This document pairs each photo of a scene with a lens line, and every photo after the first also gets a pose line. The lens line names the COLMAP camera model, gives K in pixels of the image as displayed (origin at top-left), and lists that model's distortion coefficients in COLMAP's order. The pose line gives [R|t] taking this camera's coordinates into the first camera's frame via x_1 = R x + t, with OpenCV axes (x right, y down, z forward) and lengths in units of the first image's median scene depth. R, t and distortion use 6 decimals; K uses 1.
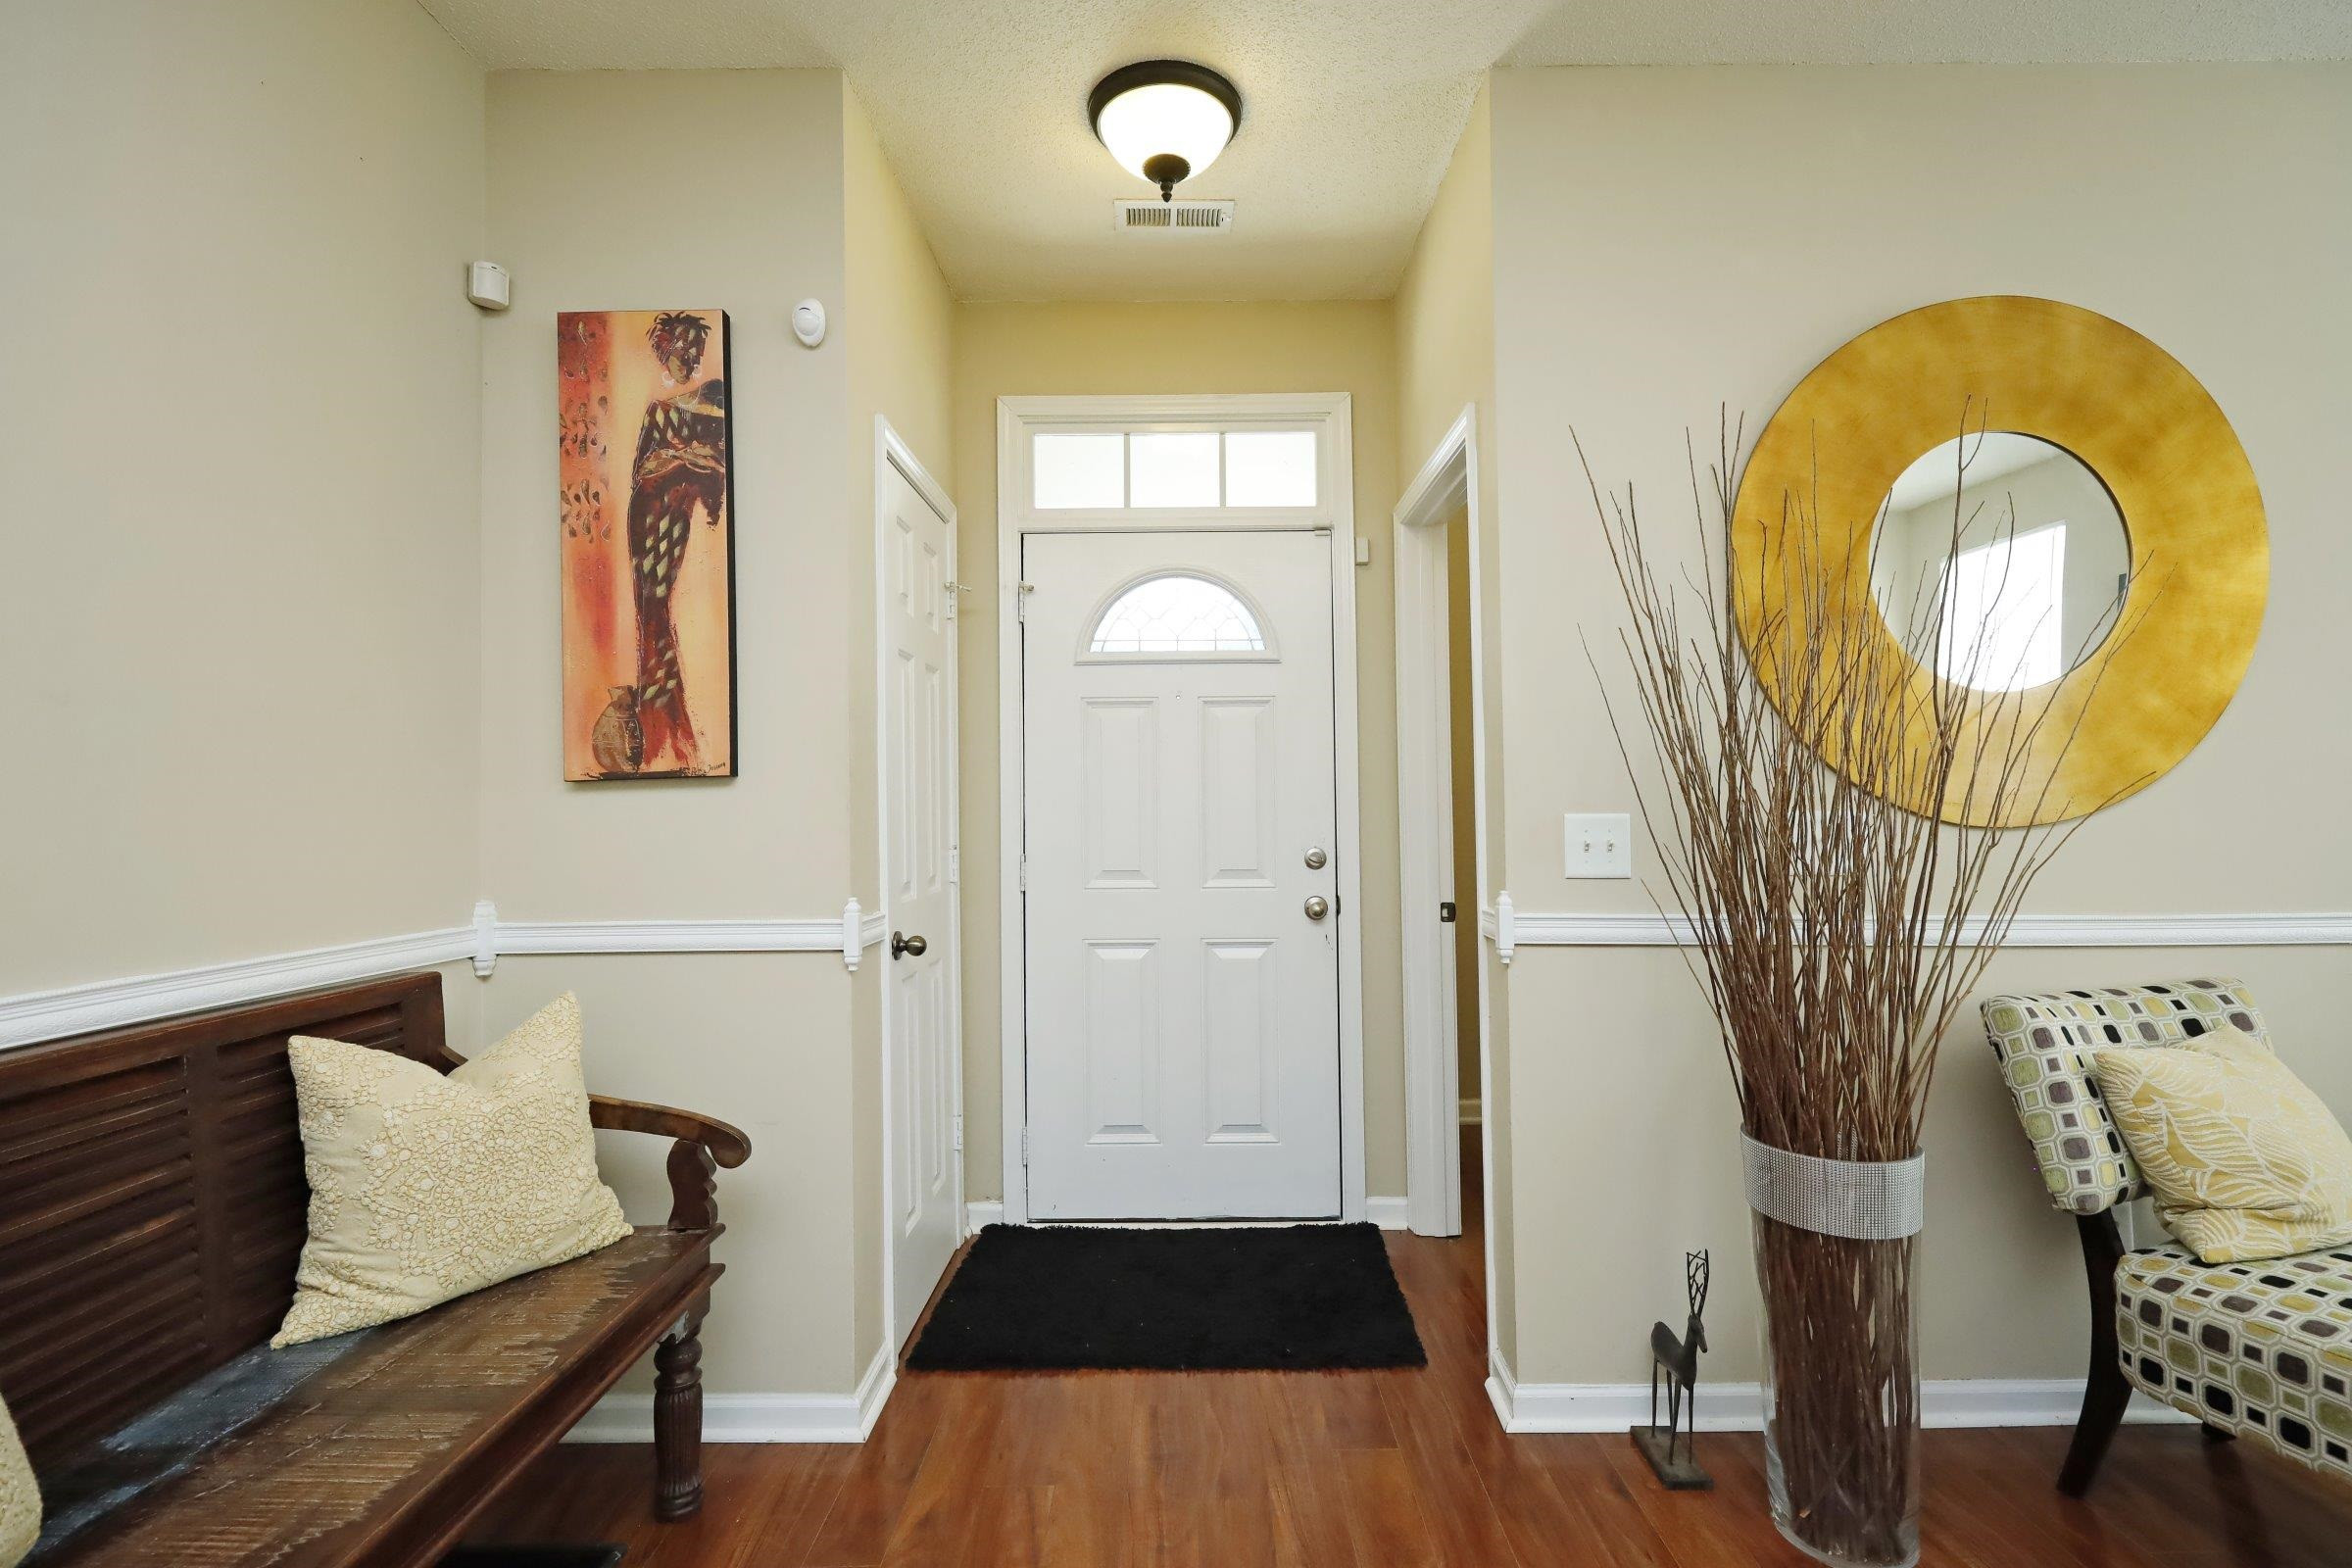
lens RADIAL K [[1107.7, 0, 1187.1], [0, 1107.7, 750.1], [0, 0, 1]] dist [0.002112, 0.000793]
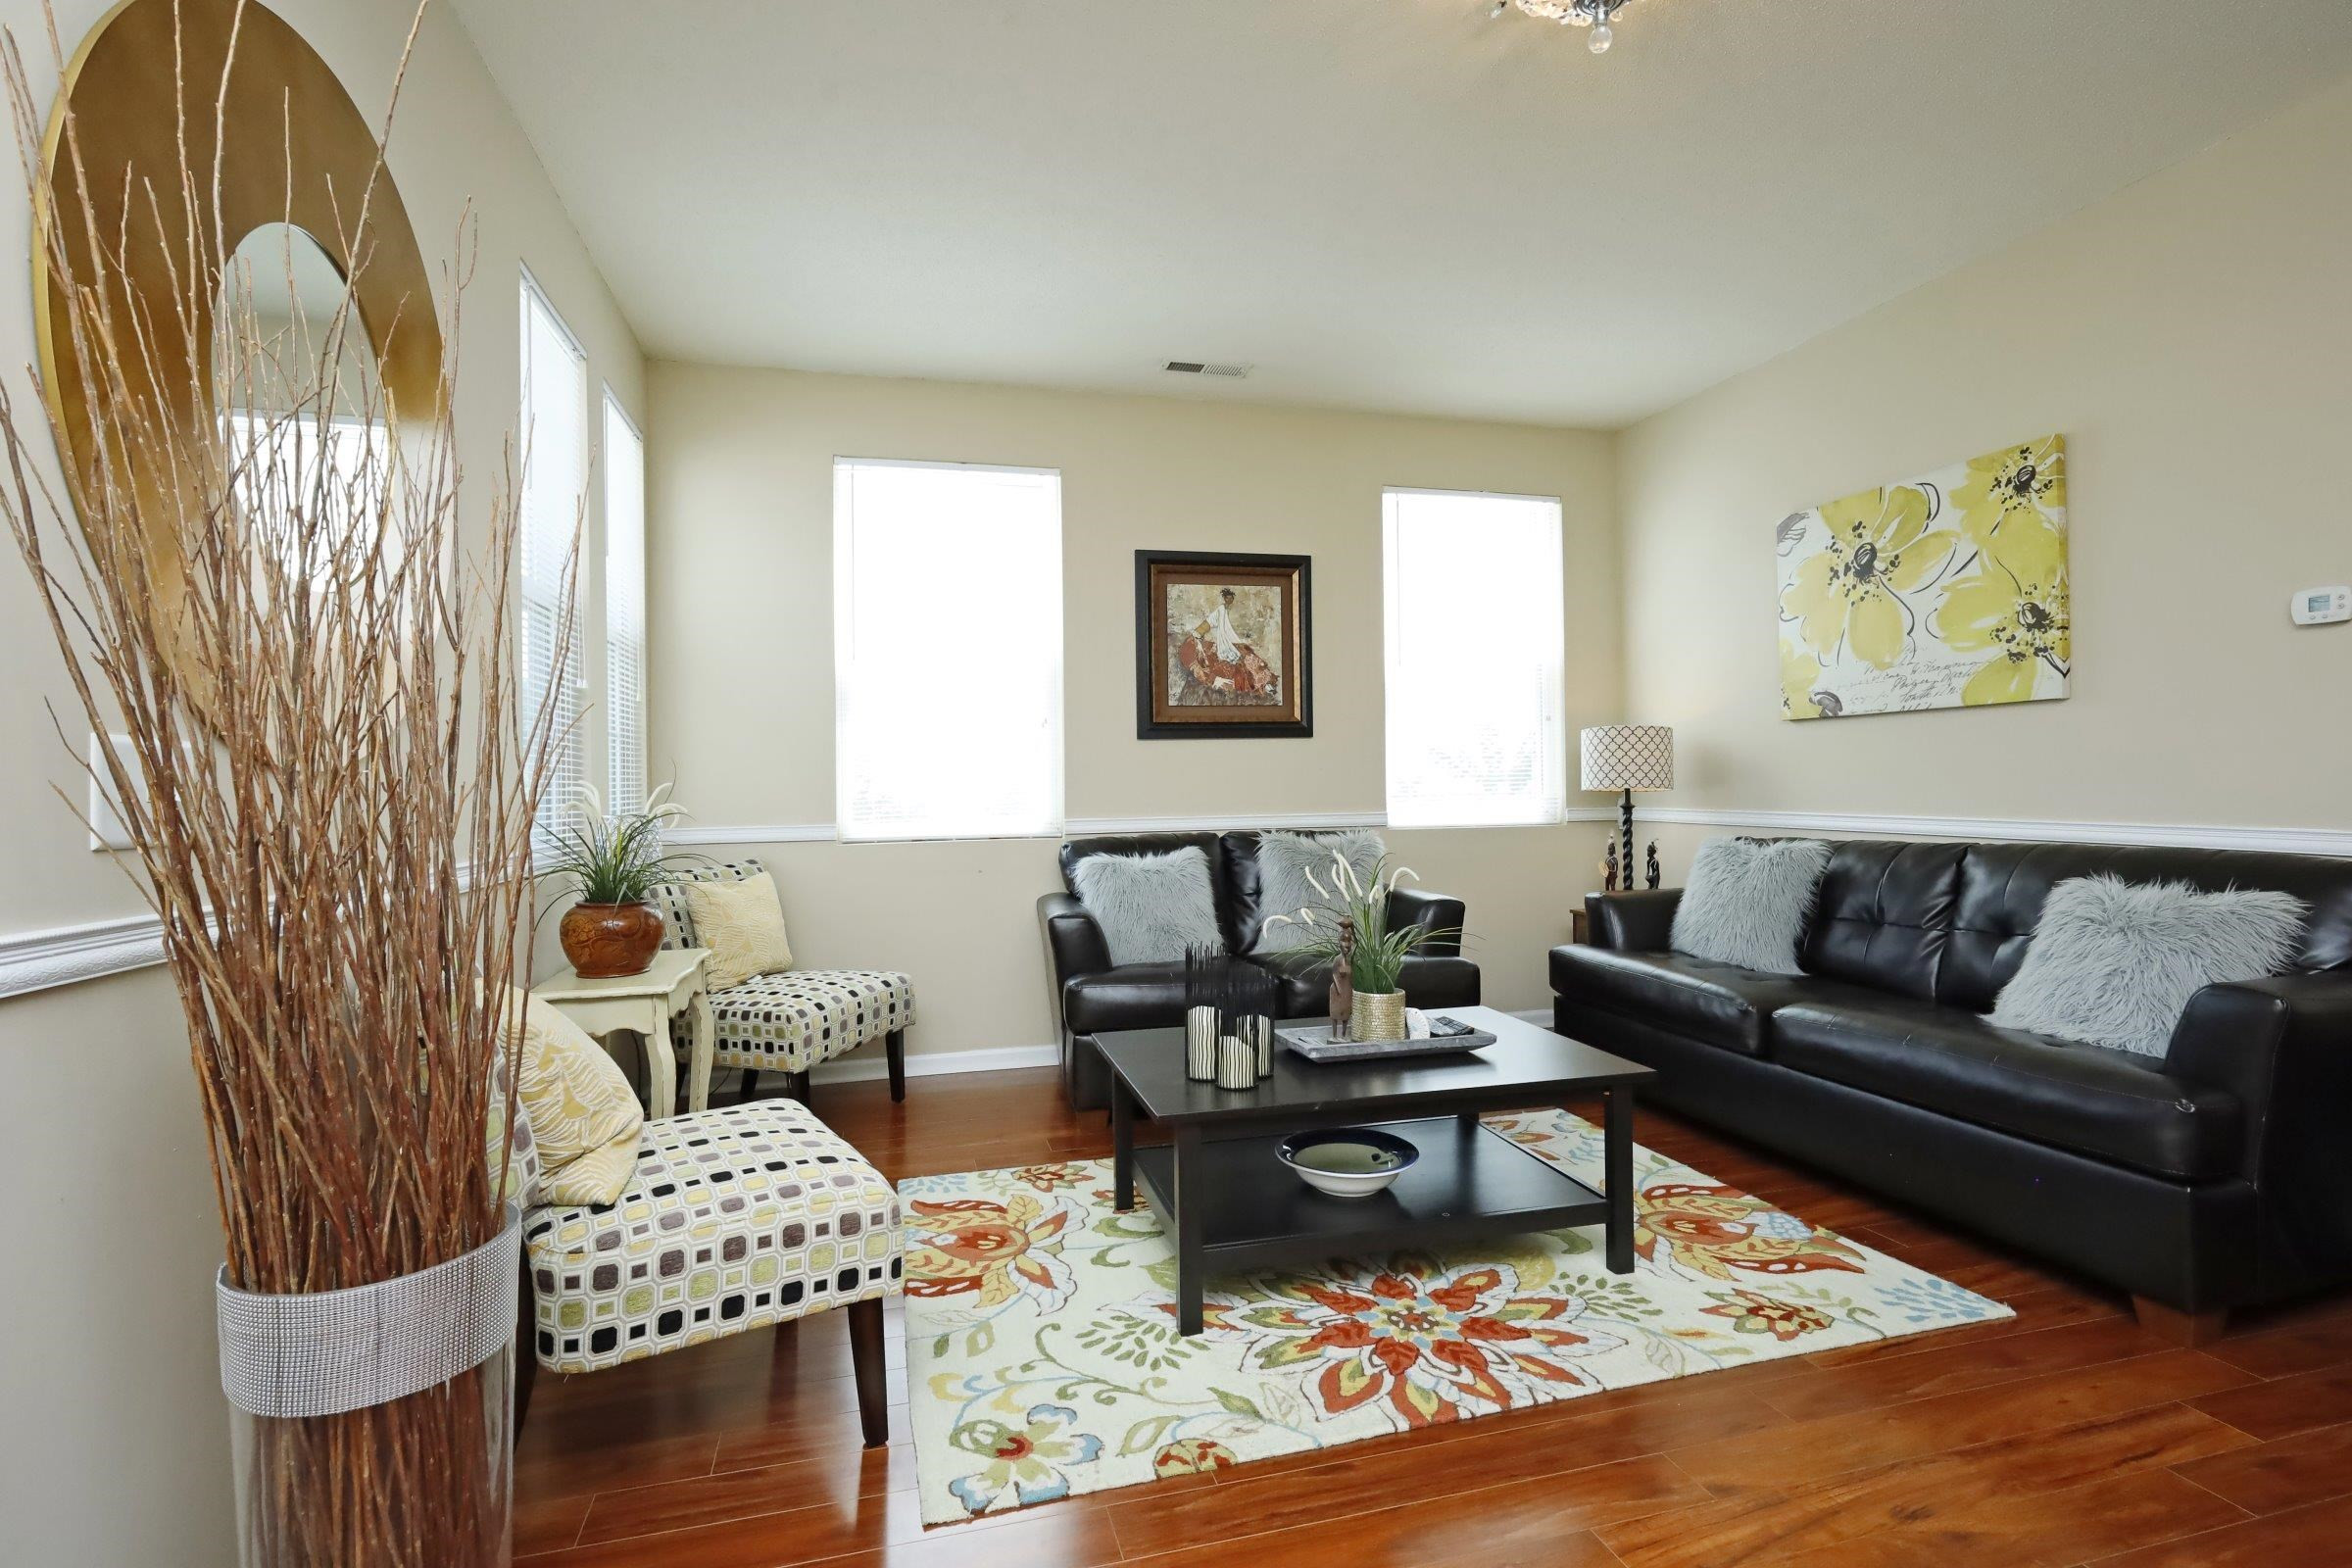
lens RADIAL K [[1102.3, 0, 1176.0], [0, 1102.3, 784.0], [0, 0, 1]] dist [0.002654, 0.000348]
pose [[-0.236587, 0.008661, 0.971572, -0.154057], [-0.031322, 0.999373, -0.016536, 0.088343], [-0.971105, -0.034344, -0.236167, 0.750531]]
